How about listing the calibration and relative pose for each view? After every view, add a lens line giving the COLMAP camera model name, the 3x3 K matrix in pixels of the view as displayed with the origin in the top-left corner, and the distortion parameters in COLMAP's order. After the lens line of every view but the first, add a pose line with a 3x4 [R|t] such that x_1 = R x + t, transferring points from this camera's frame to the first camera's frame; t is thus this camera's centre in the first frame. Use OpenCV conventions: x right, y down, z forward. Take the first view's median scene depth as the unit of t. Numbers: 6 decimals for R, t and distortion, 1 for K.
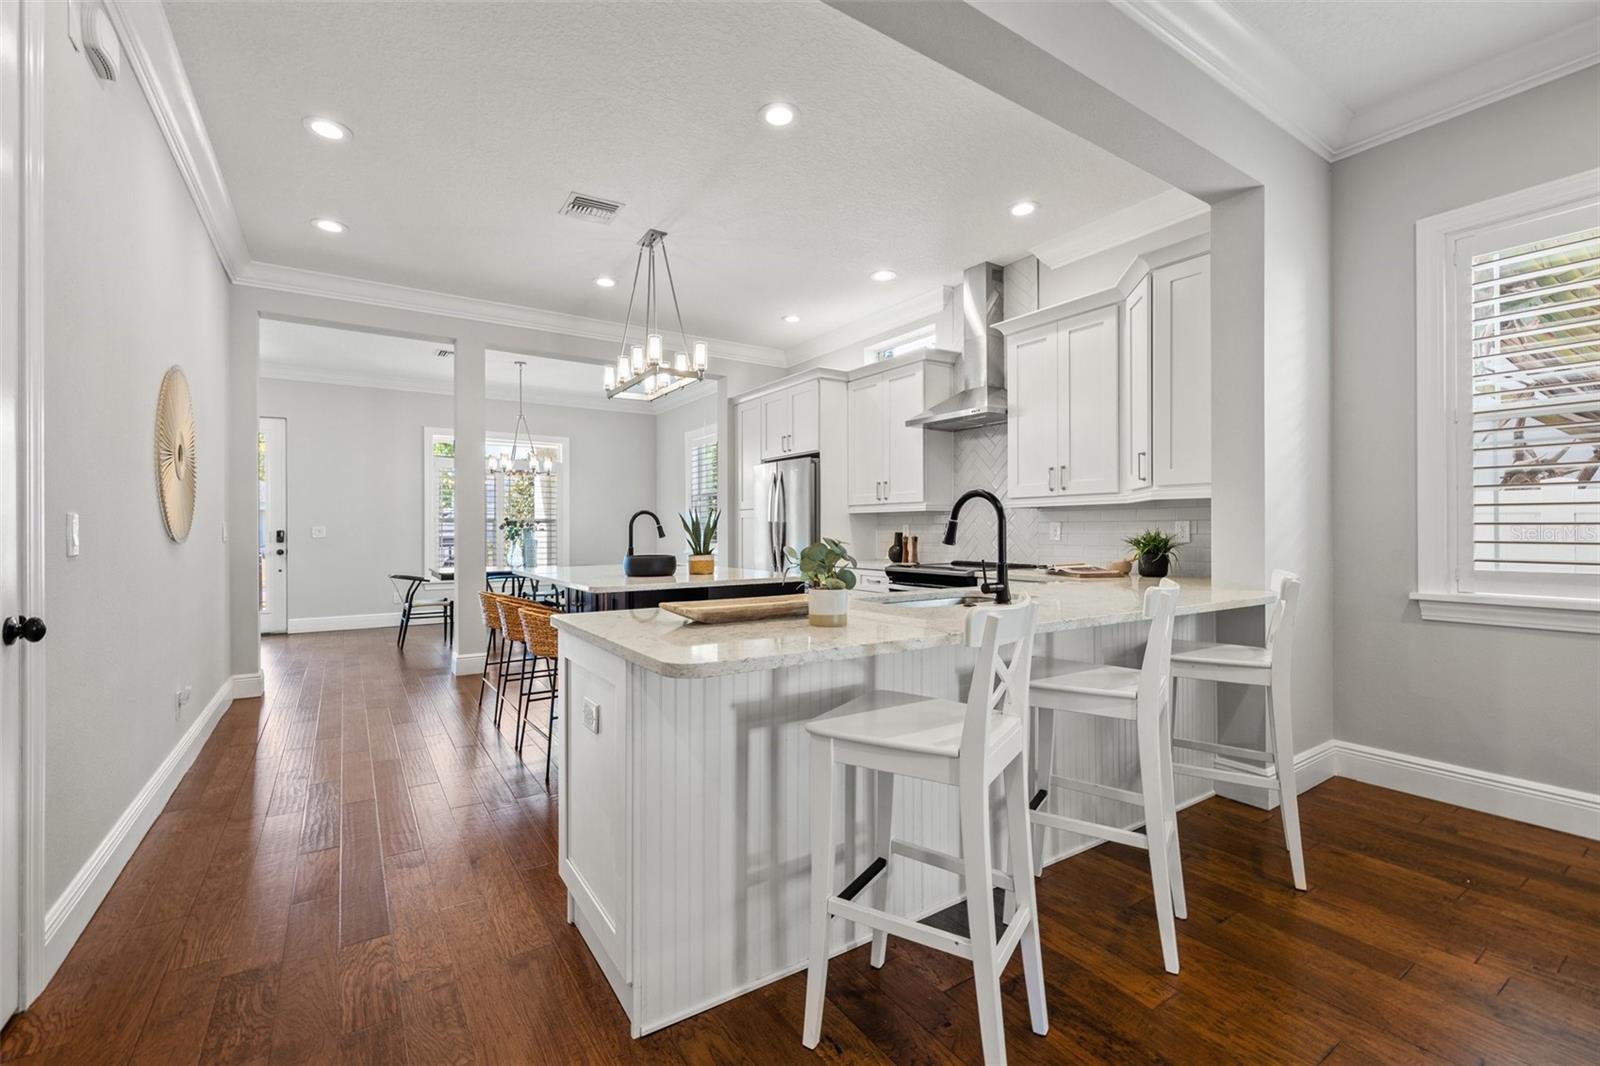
lens RADIAL K [[675.4, 0, 776.4], [0, 675.4, 527.5], [0, 0, 1]] dist [0.001294, -0.001343]
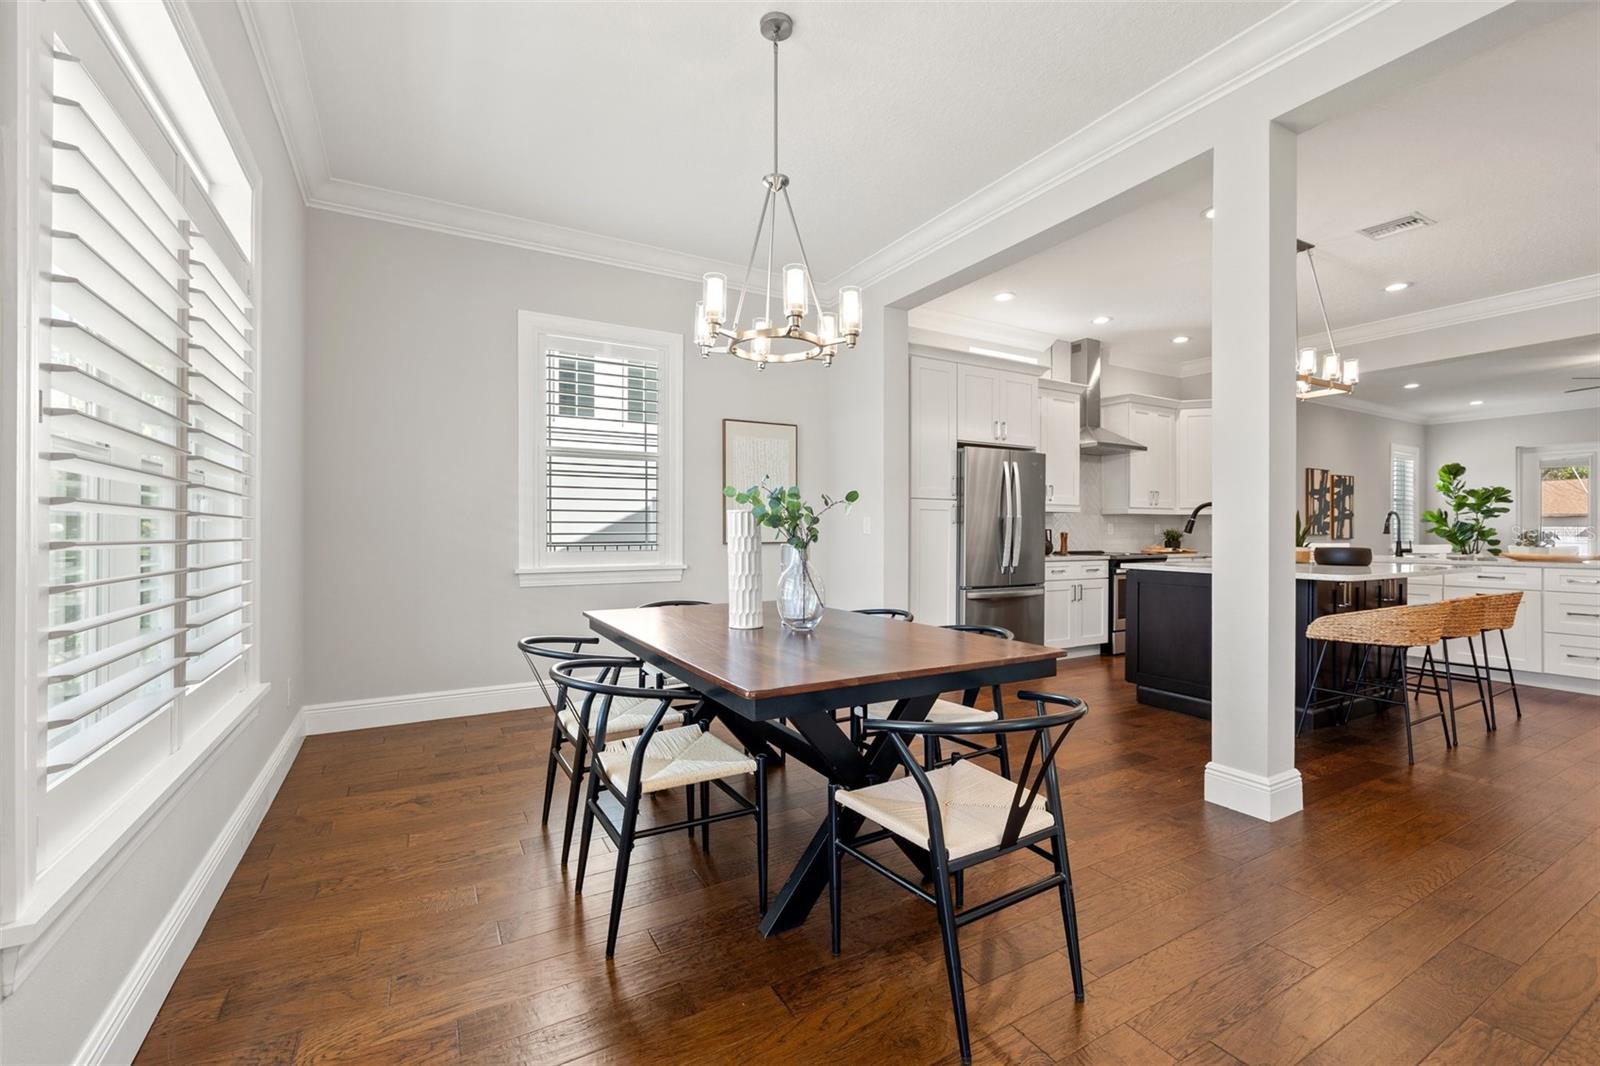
lens RADIAL K [[675.4, 0, 797.6], [0, 675.4, 528.3], [0, 0, 1]] dist [0.001294, -0.001343]
pose [[0.052917, 0.008455, 0.998563, -1.106954], [-0.006802, 0.999944, -0.008107, 0.019770], [-0.998576, -0.006364, 0.052972, 1.497544]]
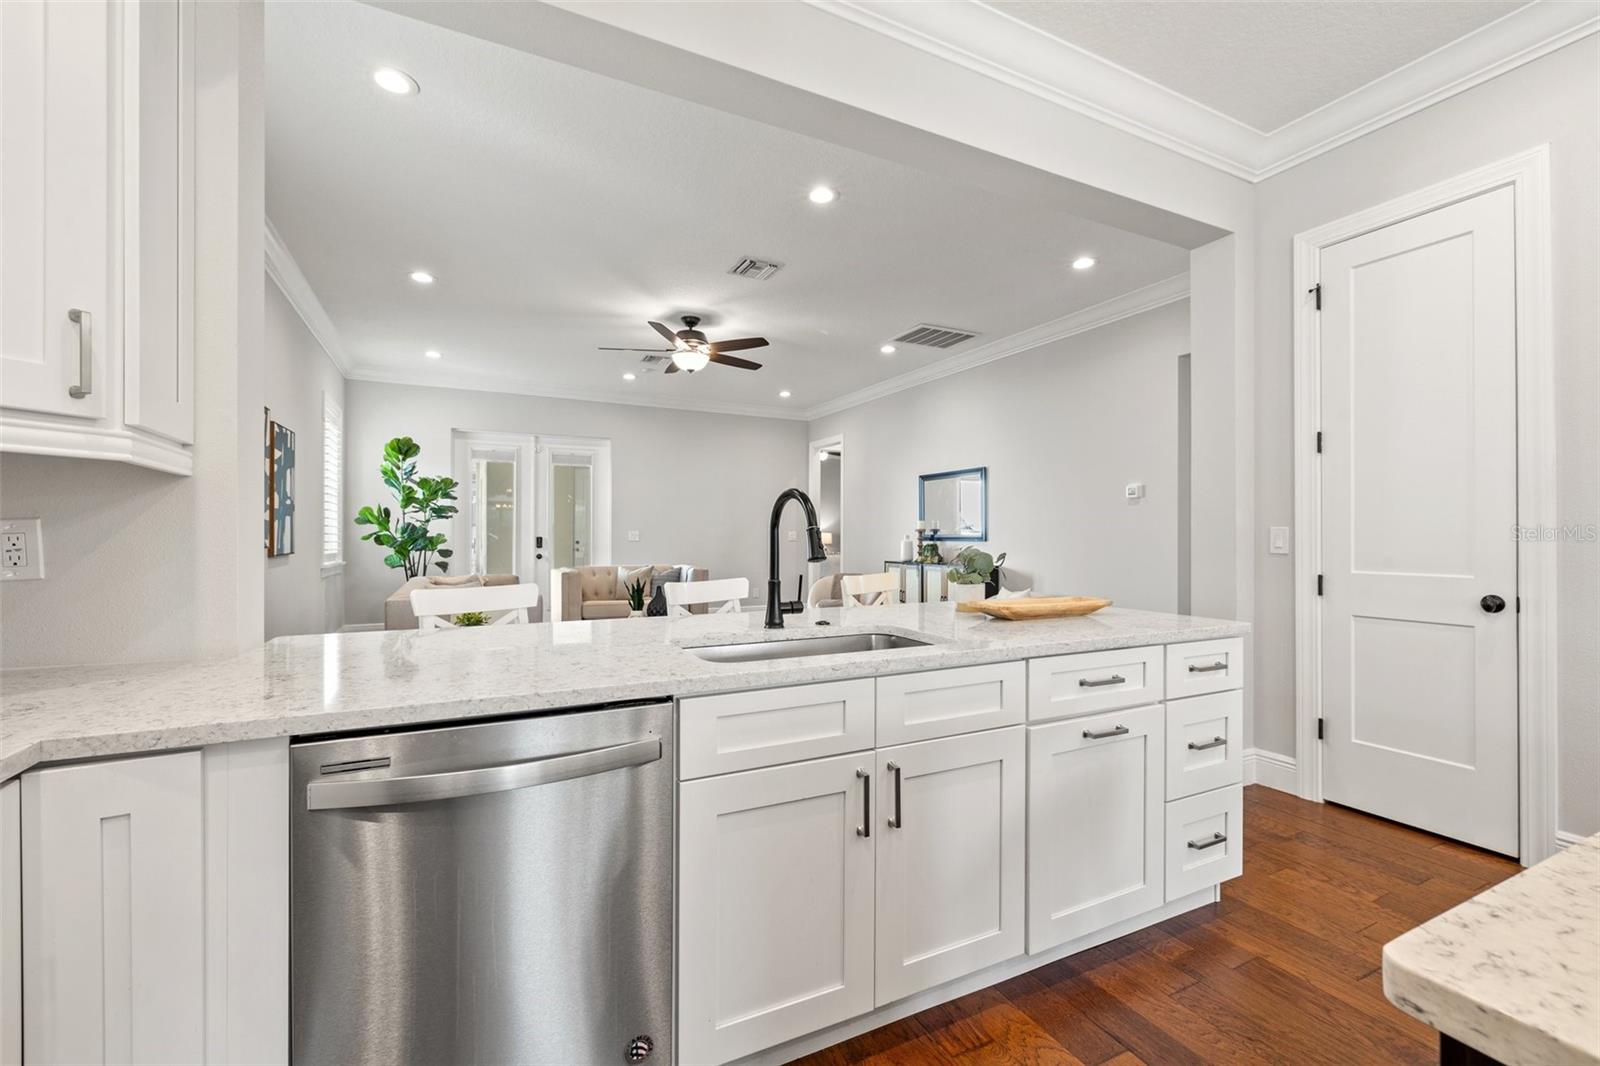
lens RADIAL K [[675.4, 0, 774.7], [0, 675.4, 535.1], [0, 0, 1]] dist [0.001294, -0.001343]
pose [[-0.991114, 0.000895, 0.133010, 0.105459], [0.000237, 0.999988, -0.004960, 0.000105], [-0.133013, -0.004884, -0.991102, 0.892025]]
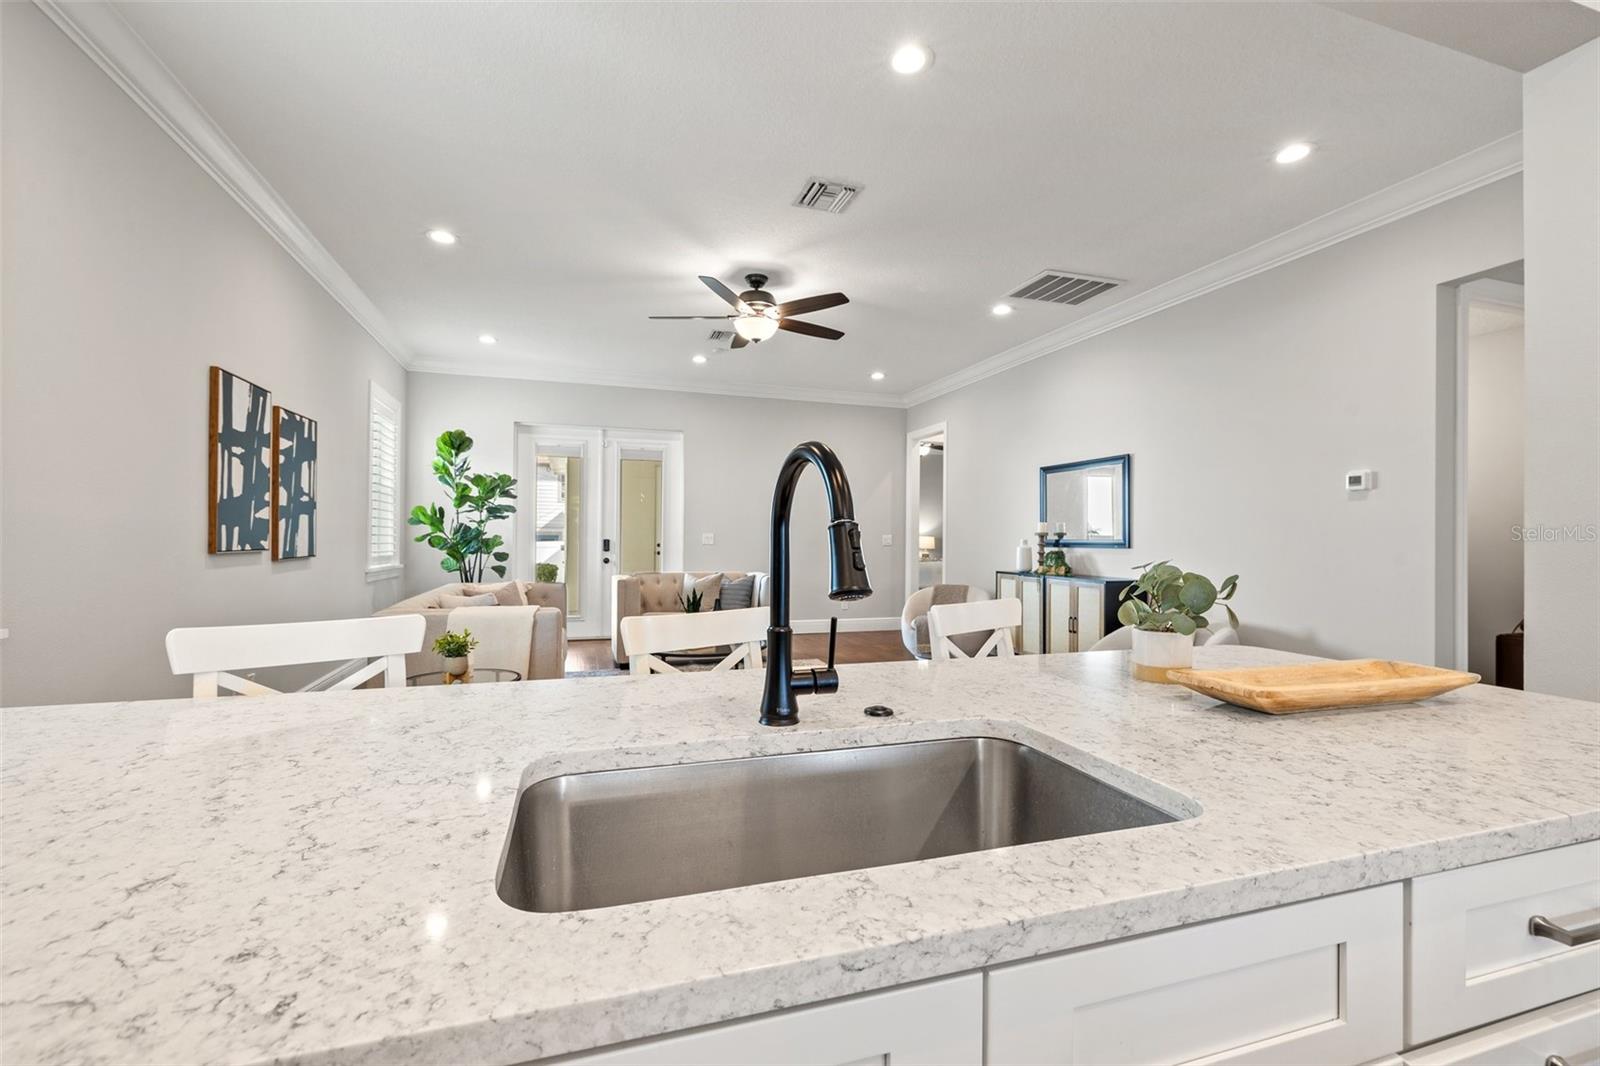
lens RADIAL K [[675.4, 0, 778.8], [0, 675.4, 541.6], [0, 0, 1]] dist [0.001294, -0.001343]
pose [[-0.961399, -0.006066, 0.275090, 0.103362], [-0.006245, 0.999980, 0.000225, -0.001357], [-0.275086, -0.001501, -0.961418, 0.681481]]
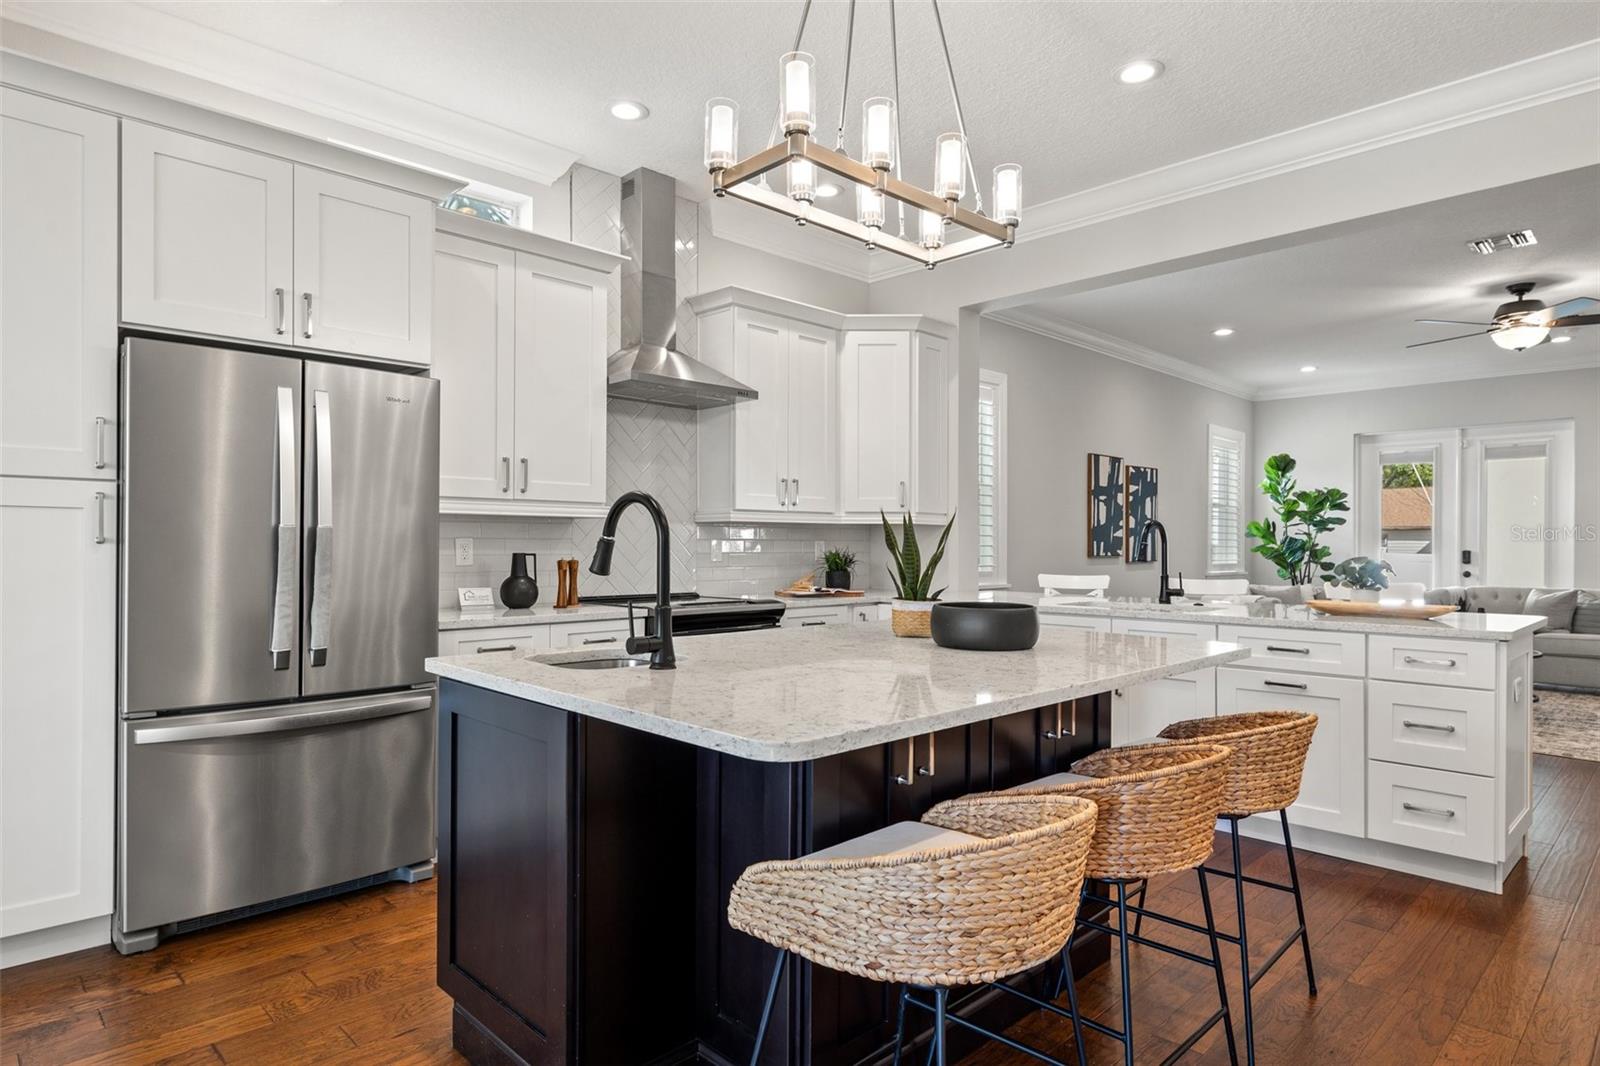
lens RADIAL K [[909.5, 0, 813.9], [0, 909.5, 539.2], [0, 0, 1]] dist [0.006449, -0.005189]
pose [[-0.215453, 0.008272, 0.976479, -0.644405], [-0.007276, 0.999923, -0.010076, 0.001650], [-0.976487, -0.009275, -0.215376, 1.017211]]
